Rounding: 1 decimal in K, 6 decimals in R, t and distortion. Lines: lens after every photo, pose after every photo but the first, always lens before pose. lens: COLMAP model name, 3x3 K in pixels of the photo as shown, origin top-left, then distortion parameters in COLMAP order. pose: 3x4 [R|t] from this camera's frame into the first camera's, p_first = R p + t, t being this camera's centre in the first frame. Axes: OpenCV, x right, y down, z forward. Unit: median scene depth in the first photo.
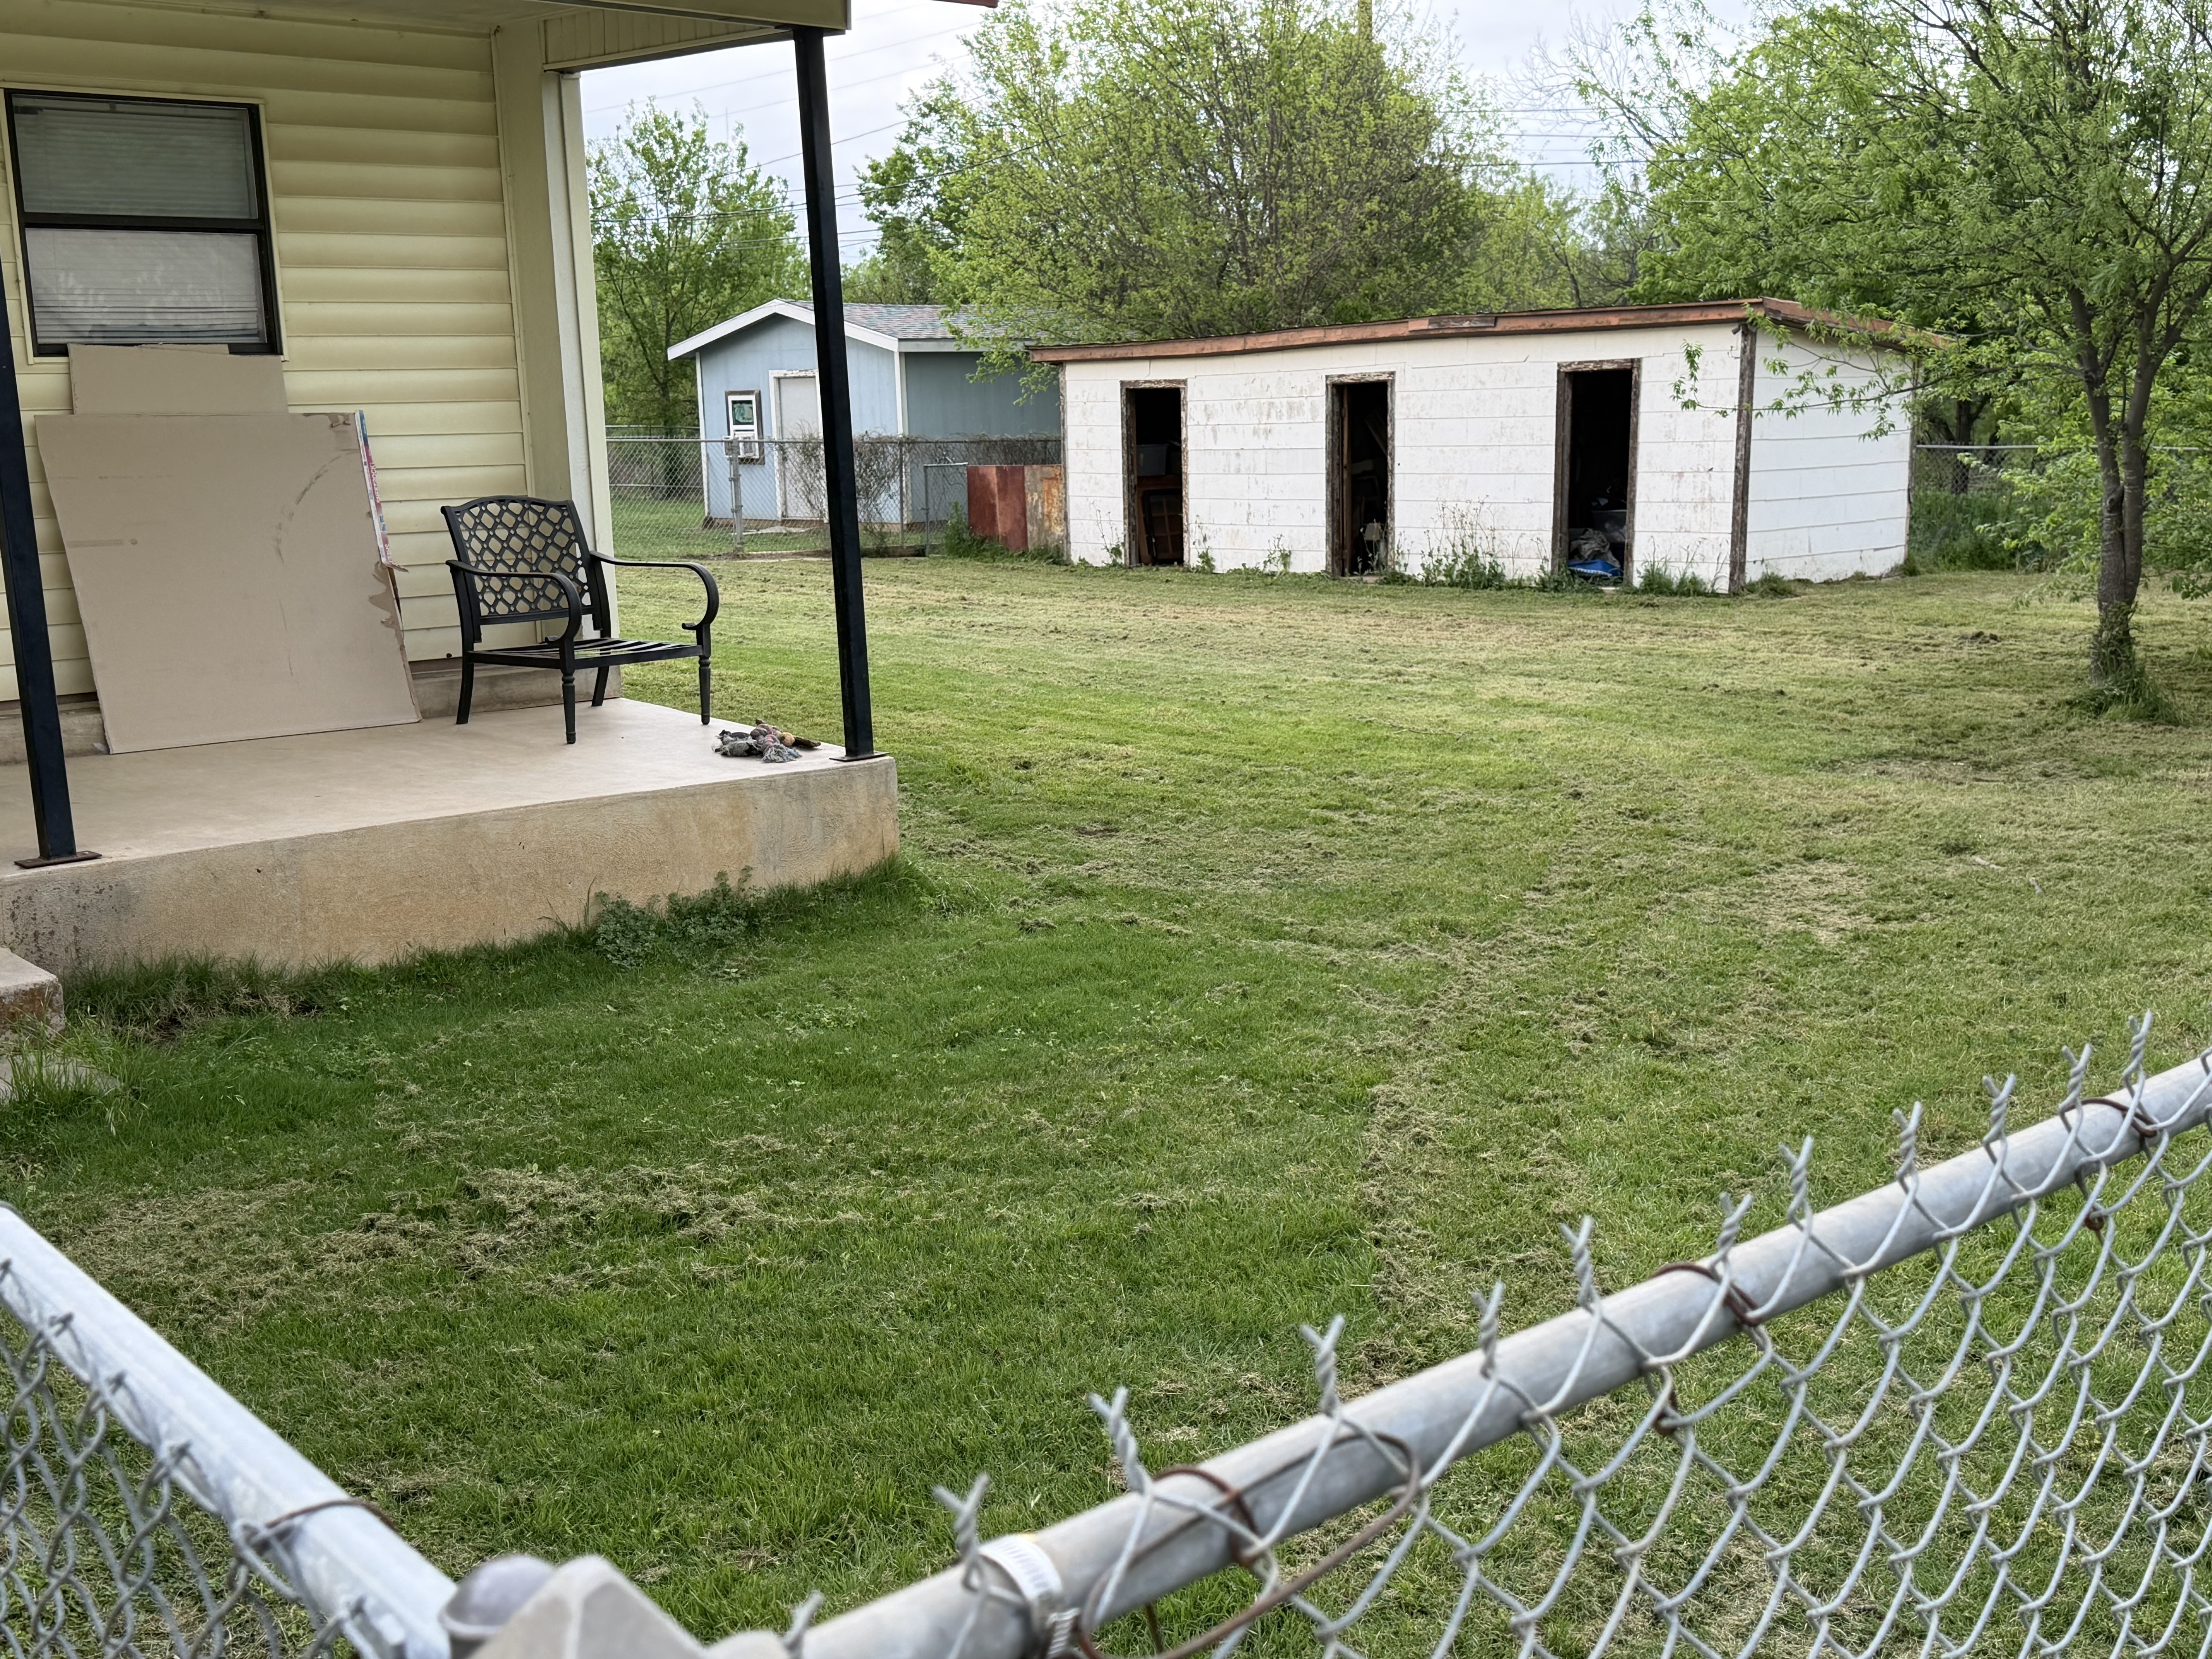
lens RADIAL K [[2410.0, 0, 1106.0], [0, 2410.0, 840.0], [0, 0, 1]] dist [0.128827, 0.000000]
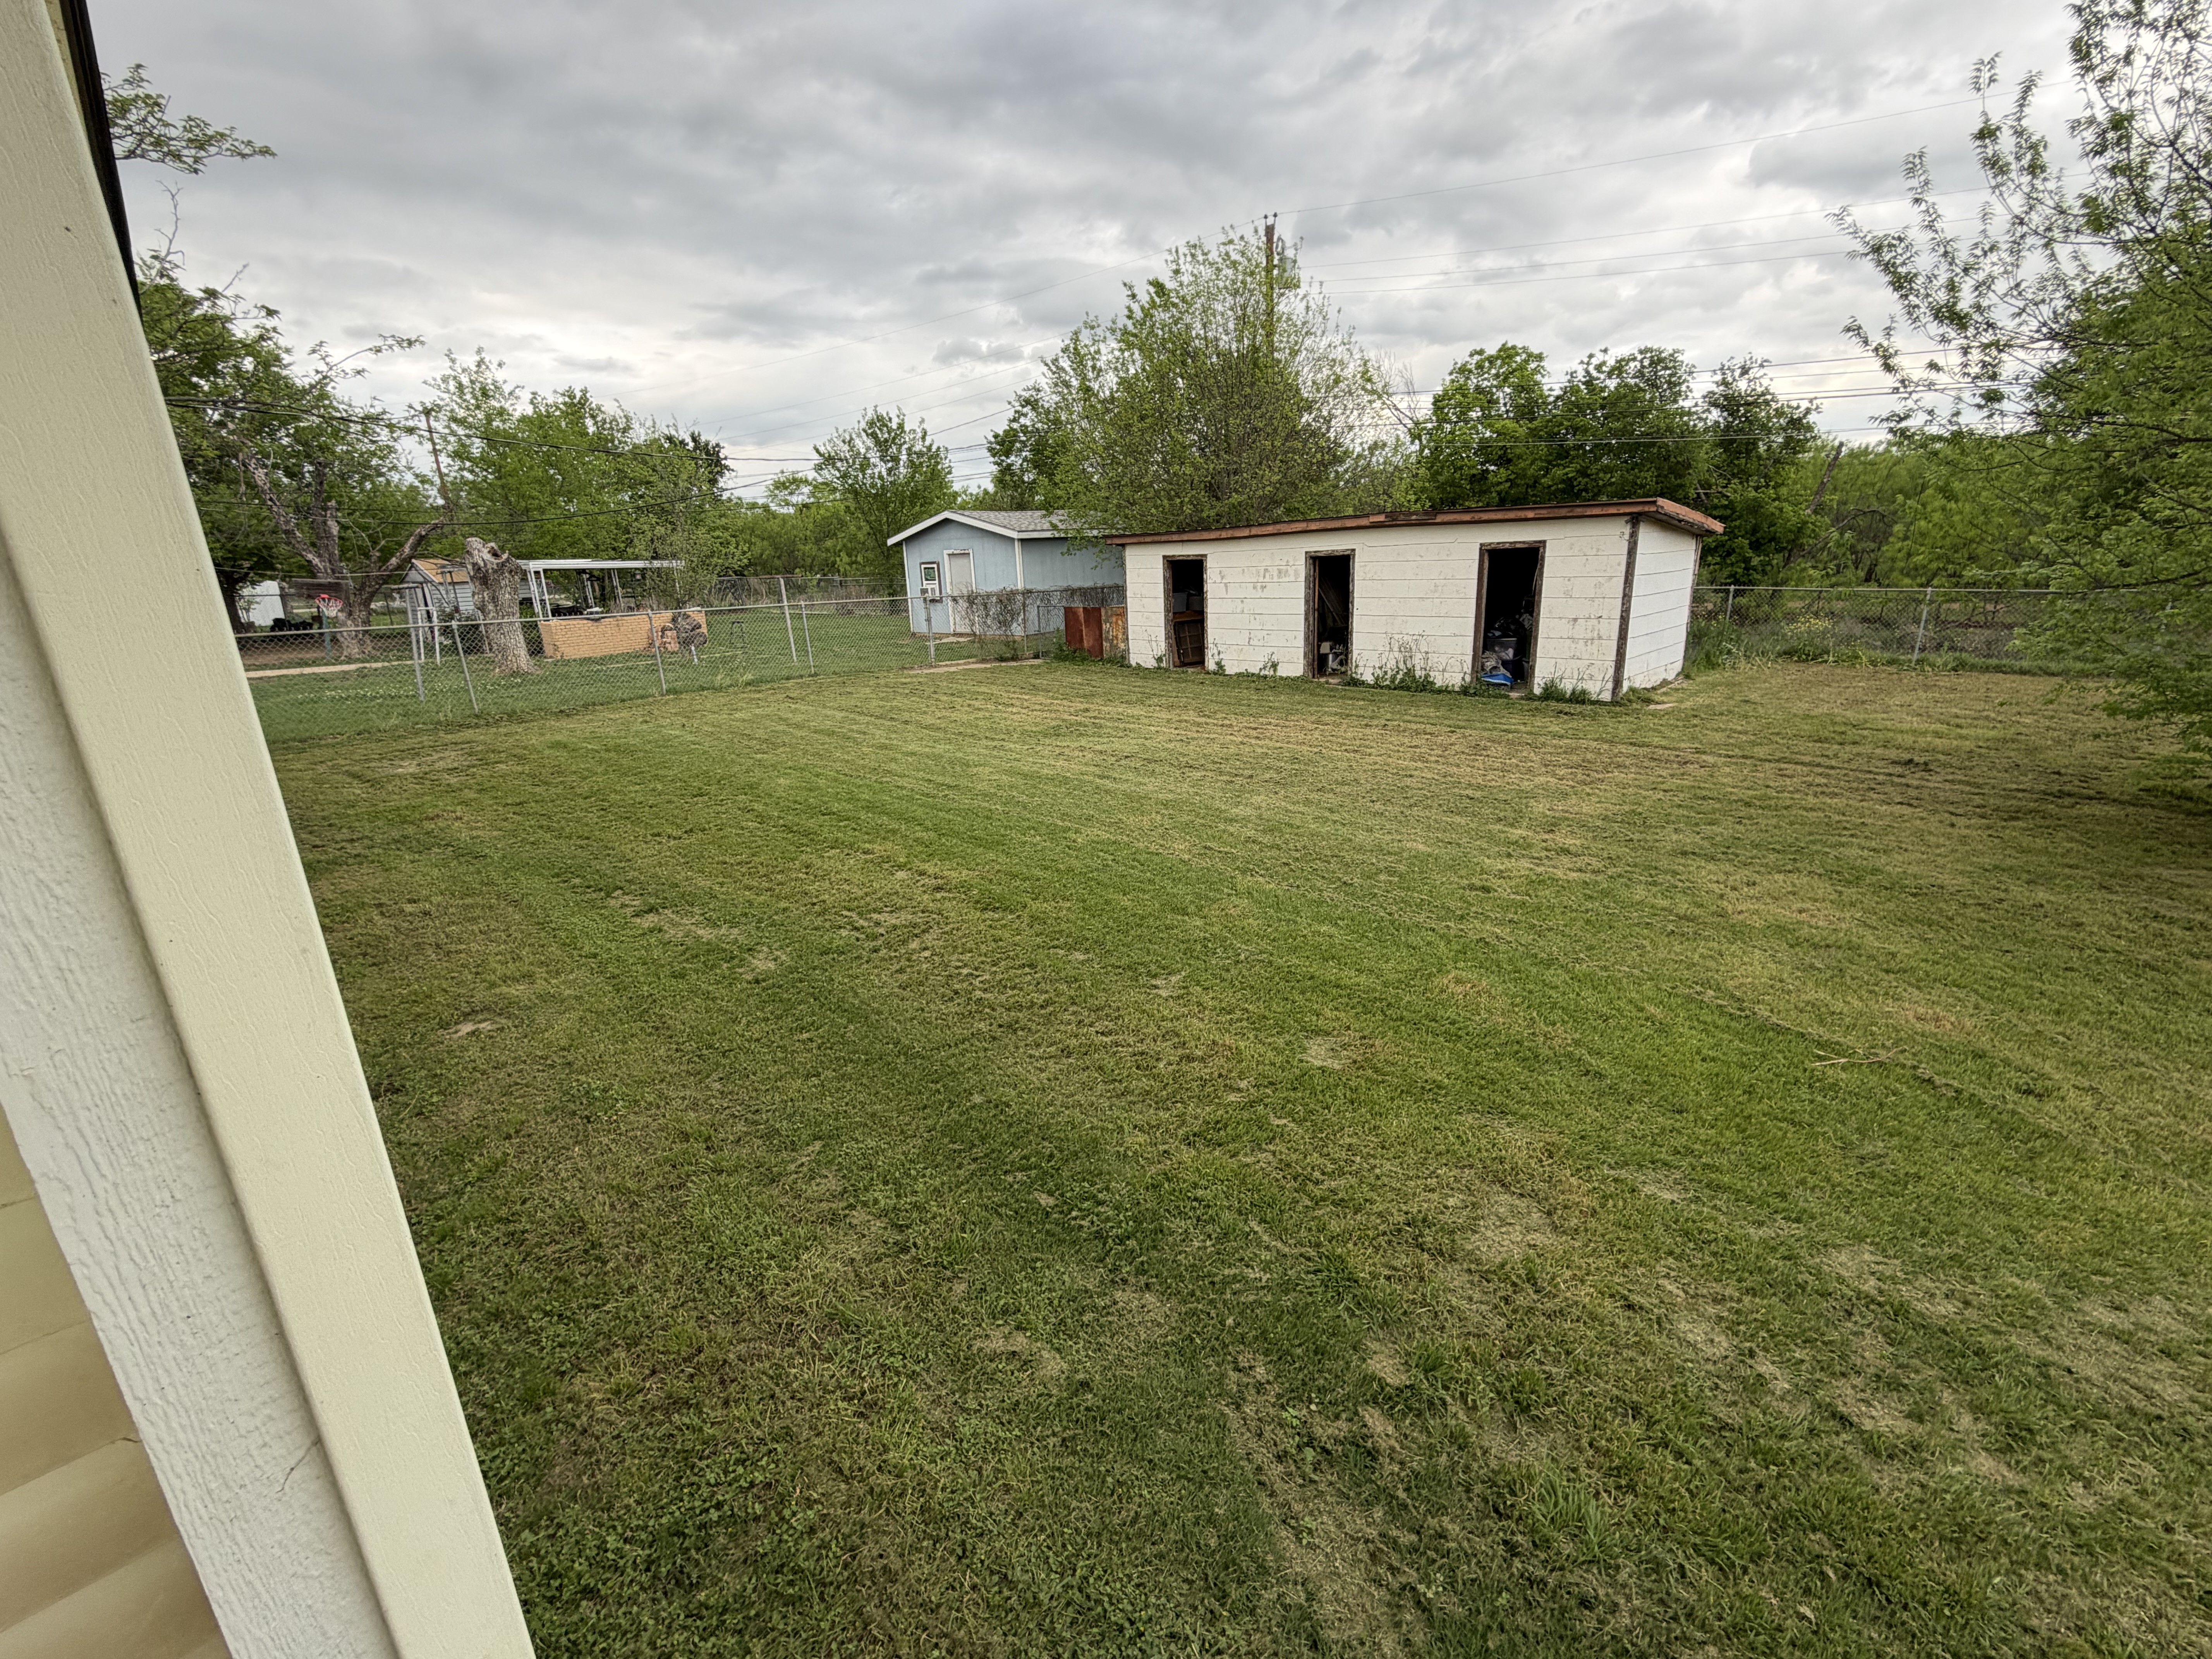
lens RADIAL K [[960.8, 0, 1104.3], [0, 960.8, 817.9], [0, 0, 1]] dist [0.000790, -0.000333]
pose [[0.999246, -0.028502, 0.026362, -0.053106], [0.025903, 0.995219, 0.094167, -0.072135], [-0.028919, -0.093413, 0.995207, 0.323428]]
